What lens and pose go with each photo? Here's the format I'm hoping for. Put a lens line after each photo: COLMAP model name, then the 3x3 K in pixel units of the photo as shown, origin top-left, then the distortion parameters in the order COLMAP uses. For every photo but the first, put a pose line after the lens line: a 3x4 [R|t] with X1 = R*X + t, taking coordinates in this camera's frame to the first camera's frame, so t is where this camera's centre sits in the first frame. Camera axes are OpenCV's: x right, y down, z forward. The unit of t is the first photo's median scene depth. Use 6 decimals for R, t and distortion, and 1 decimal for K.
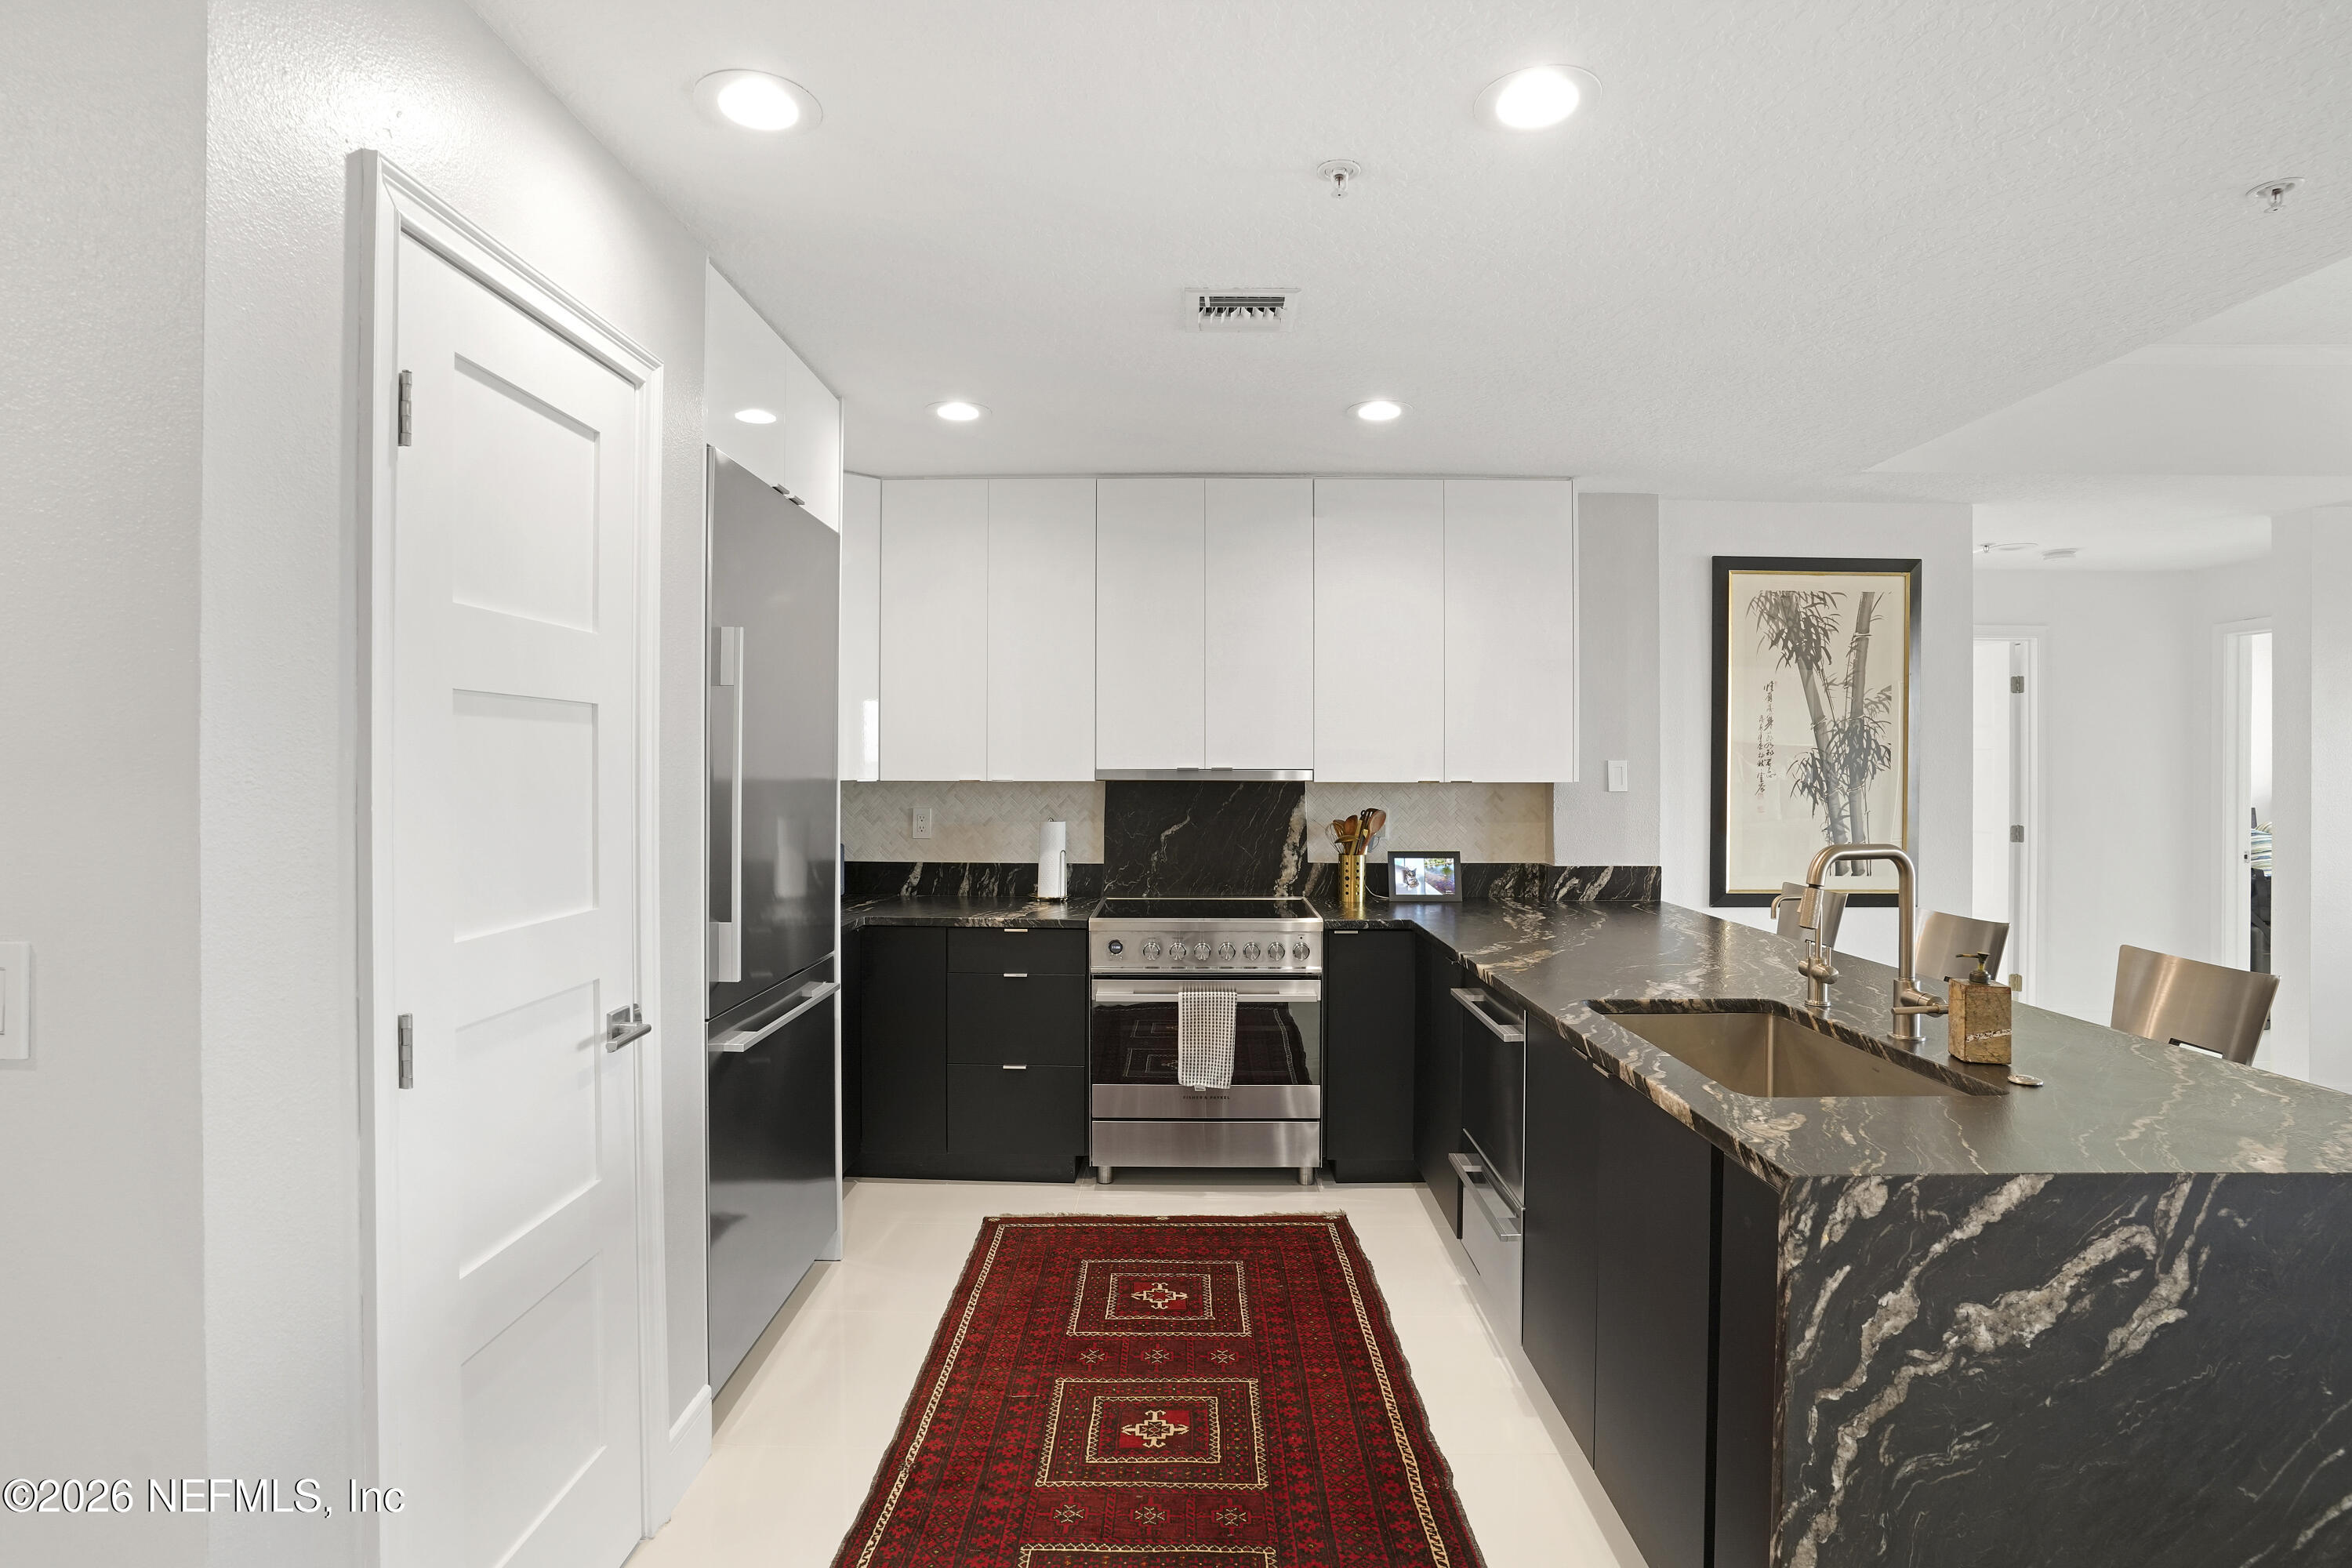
lens RADIAL K [[1178.3, 0, 1173.4], [0, 1178.3, 774.0], [0, 0, 1]] dist [-0.077553, 0.039353]
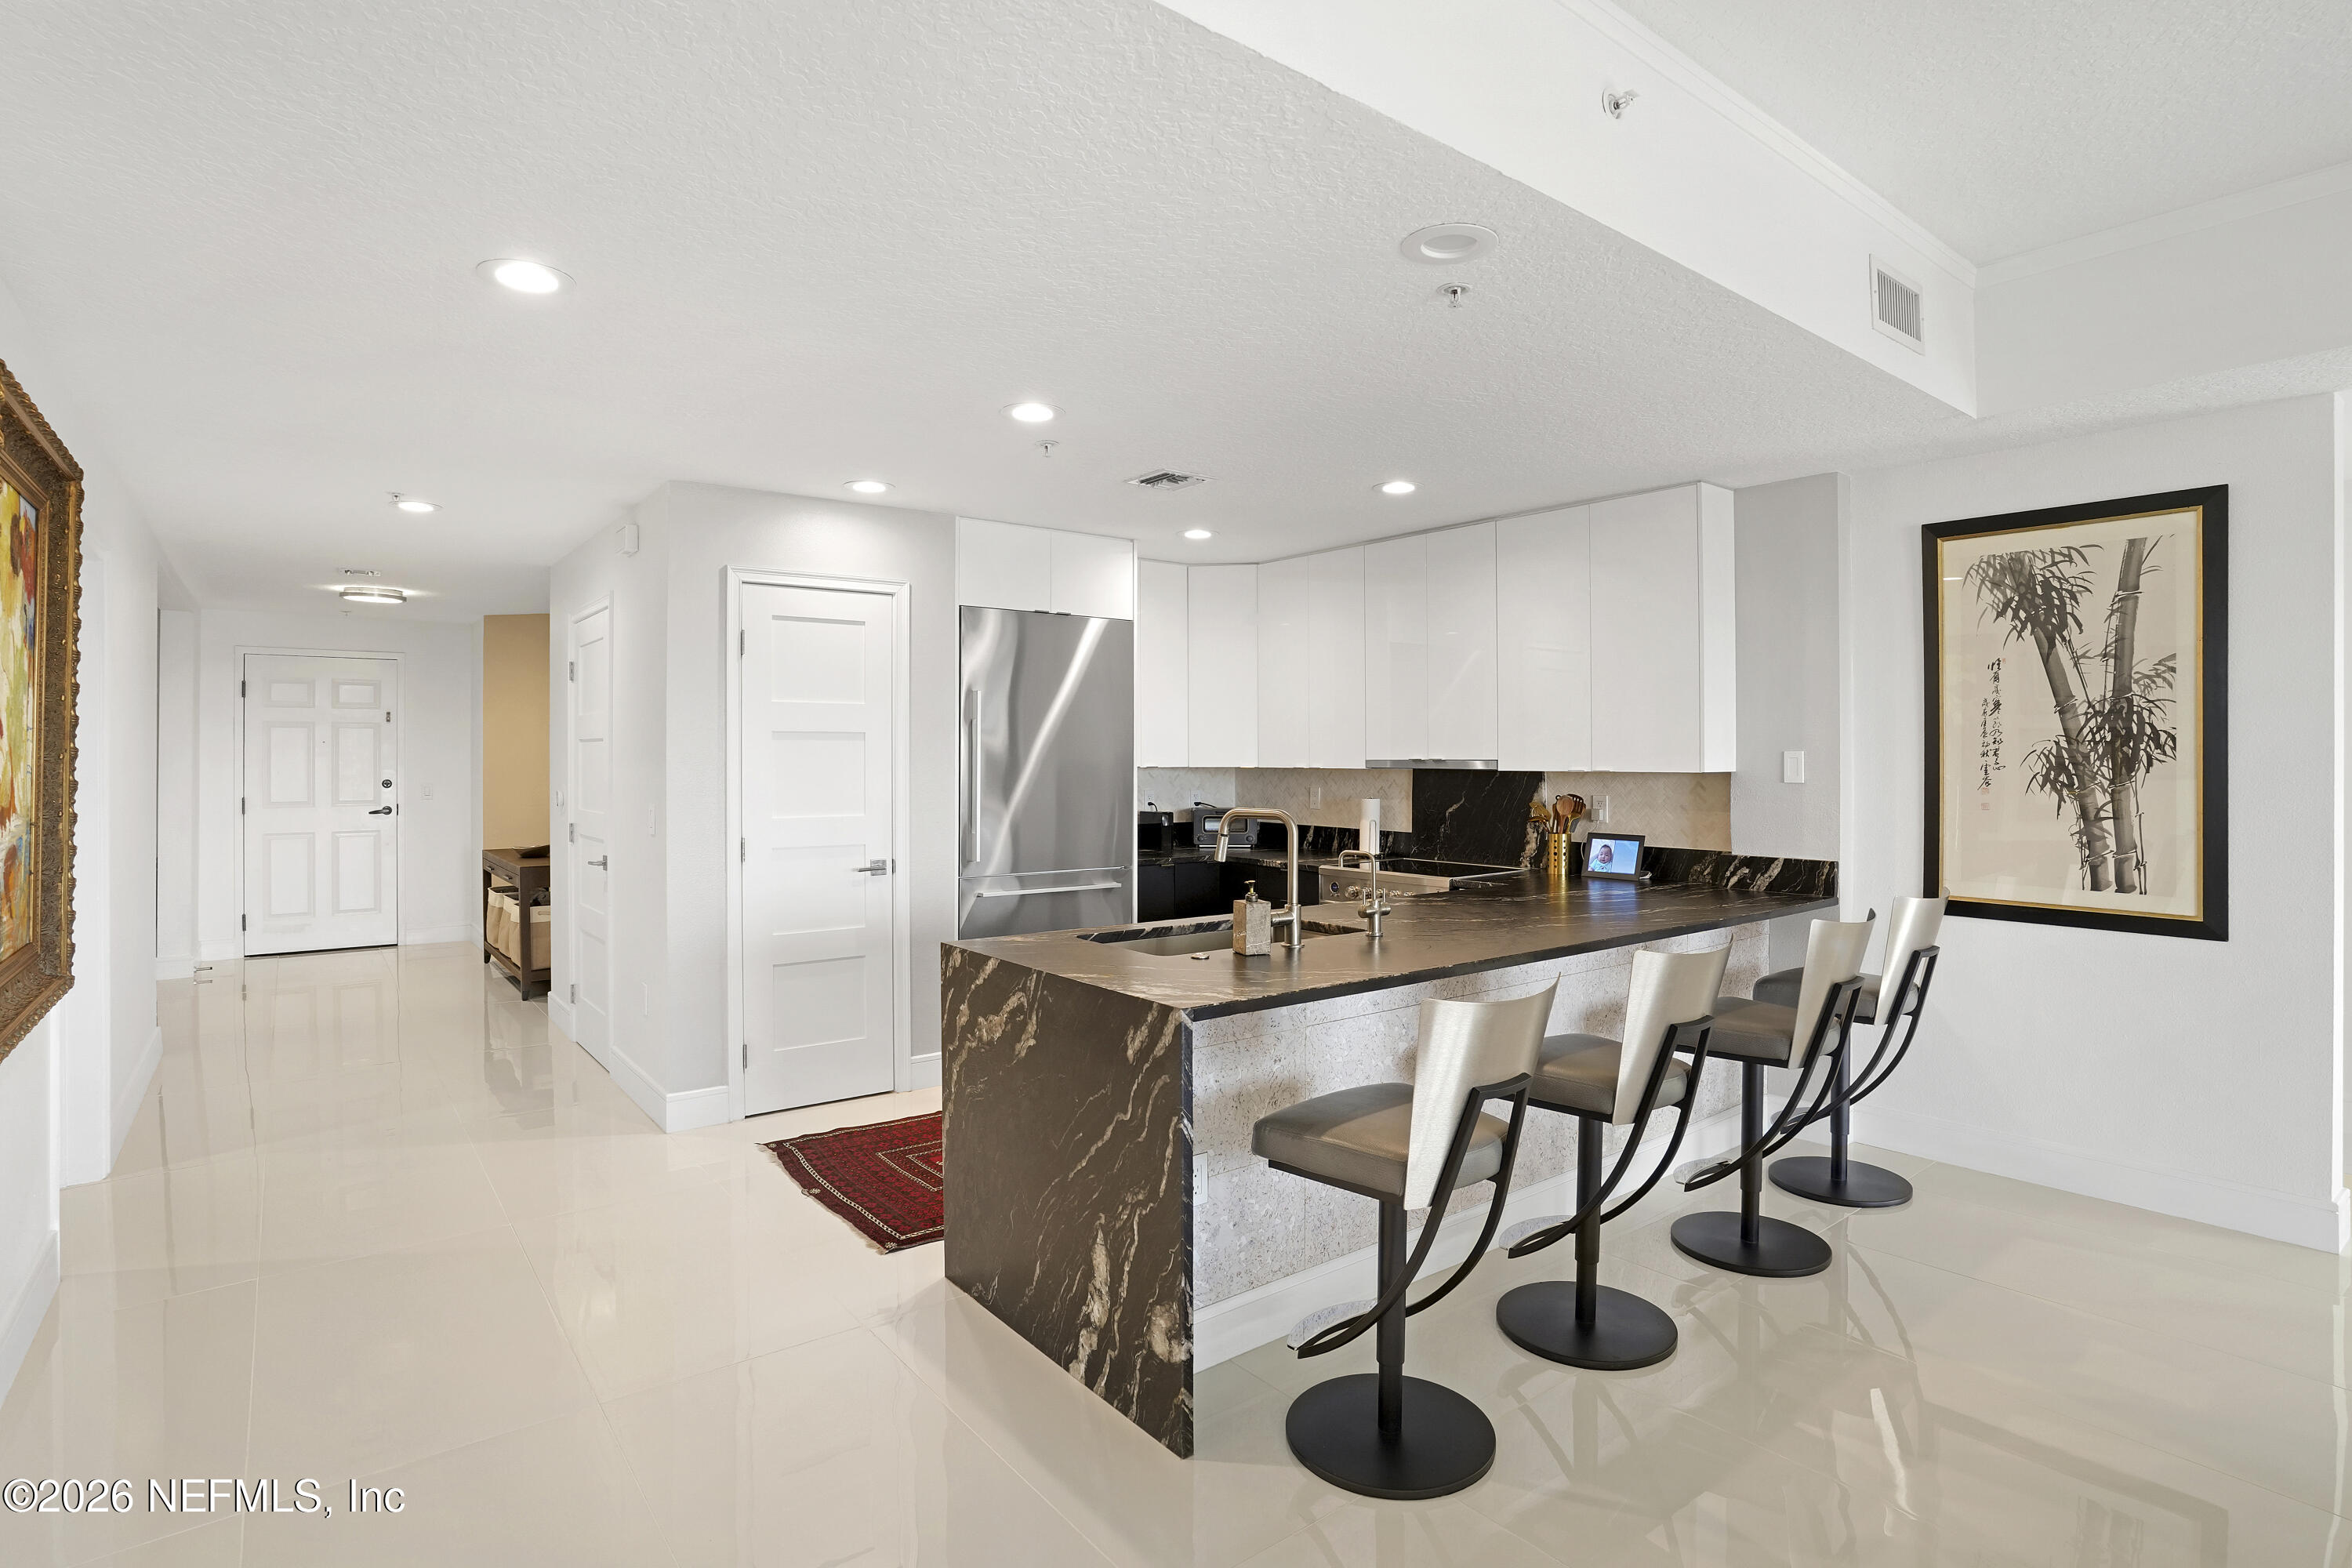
lens RADIAL K [[1178.3, 0, 1173.4], [0, 1178.3, 774.0], [0, 0, 1]] dist [-0.077553, 0.039353]
pose [[0.620813, 0.009547, -0.783900, 0.820438], [-0.004745, 0.999953, 0.008420, 0.001825], [0.783944, -0.001507, 0.620830, -0.014476]]
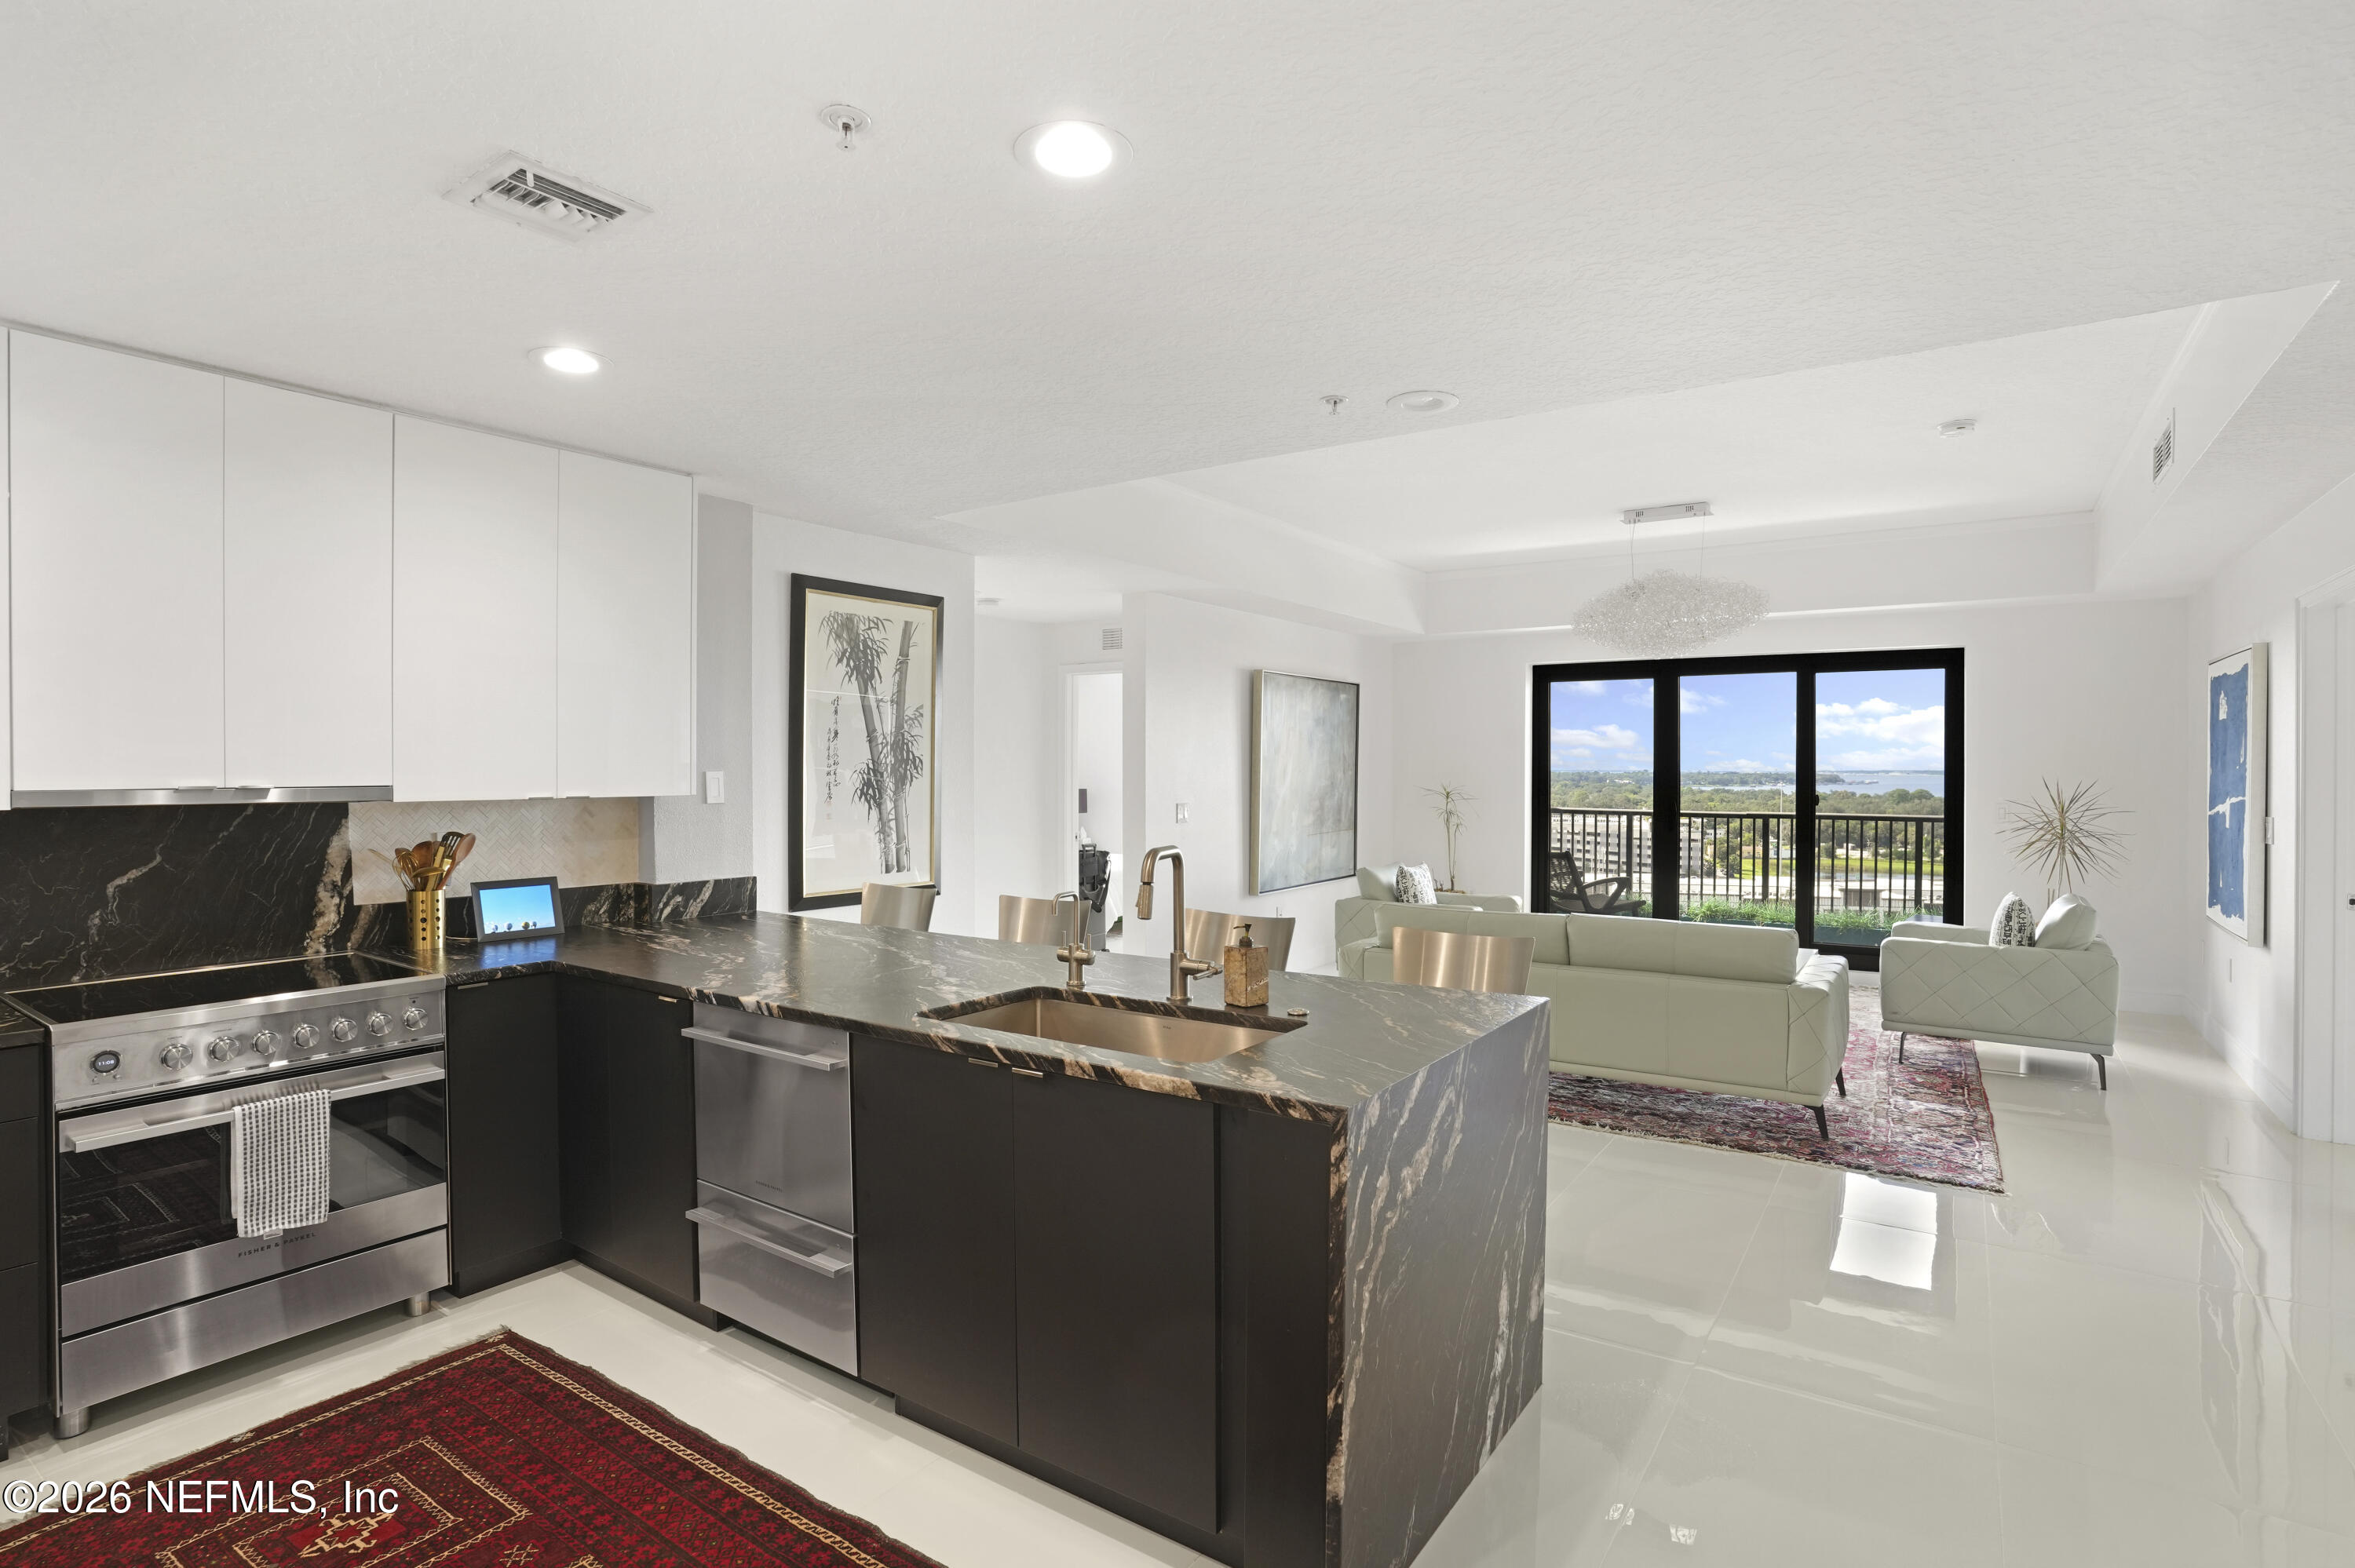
lens RADIAL K [[1179.6, 0, 1174.9], [0, 1179.6, 773.9], [0, 0, 1]] dist [-0.077553, 0.039353]
pose [[0.562996, -0.007607, 0.826425, -0.209161], [0.007527, 0.999963, 0.004077, -0.010443], [-0.826426, 0.003926, 0.563032, 0.132597]]
